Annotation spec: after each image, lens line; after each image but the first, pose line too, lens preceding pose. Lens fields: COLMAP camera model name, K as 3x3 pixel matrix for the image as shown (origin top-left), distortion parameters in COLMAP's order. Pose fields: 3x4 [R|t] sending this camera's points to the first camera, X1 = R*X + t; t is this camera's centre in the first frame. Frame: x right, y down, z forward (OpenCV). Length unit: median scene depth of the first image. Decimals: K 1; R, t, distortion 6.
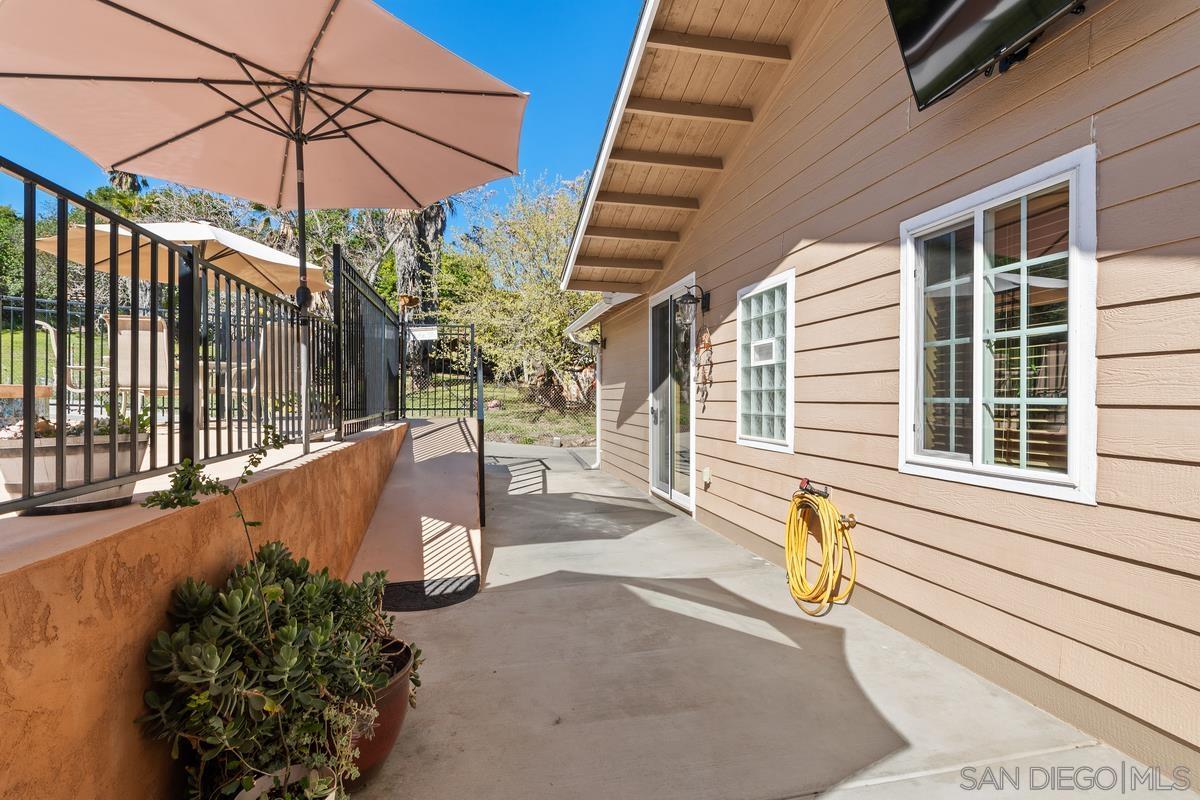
lens RADIAL K [[561.9, 0, 600.0], [0, 561.9, 400.0], [0, 0, 1]] dist [0.000447, -0.000009]
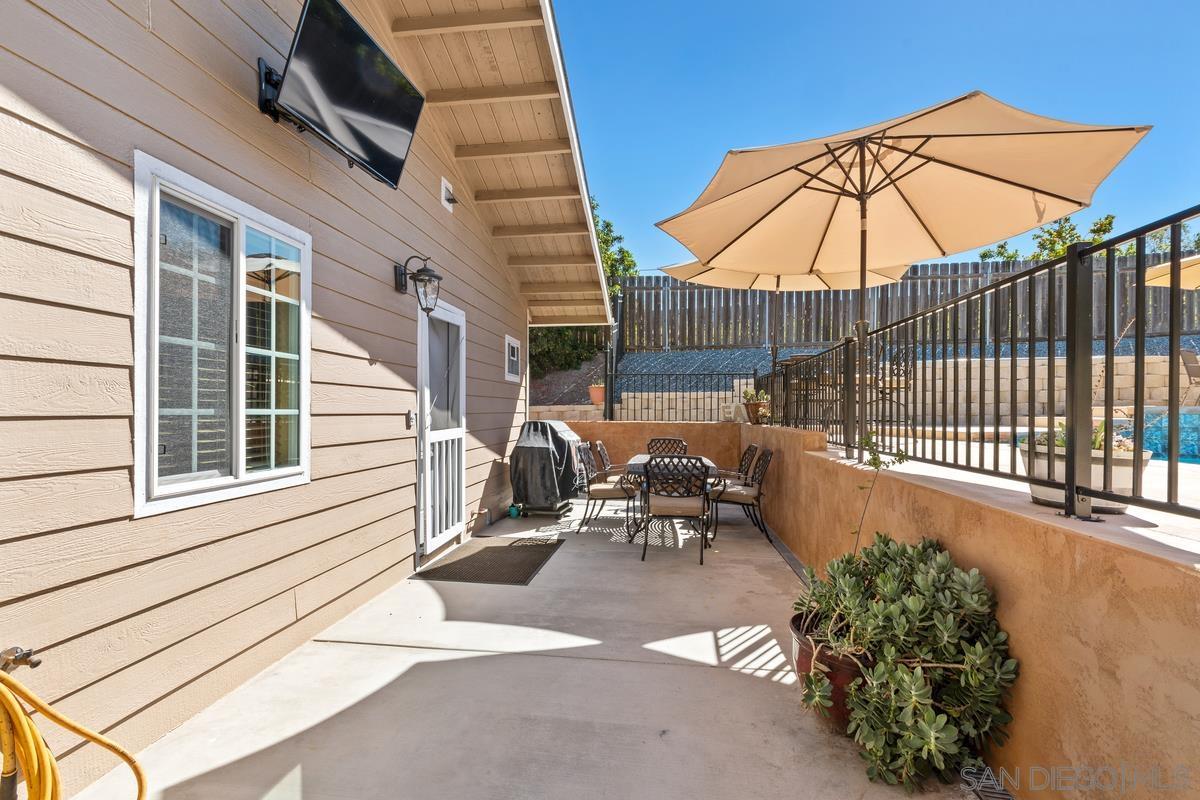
lens RADIAL K [[572.4, 0, 602.2], [0, 572.4, 412.3], [0, 0, 1]] dist [0.000988, 0.000015]
pose [[-0.946911, -0.006485, 0.321432, -0.267572], [-0.004064, 0.999958, 0.008203, -0.009619], [-0.321472, 0.006461, -0.946897, 1.801736]]
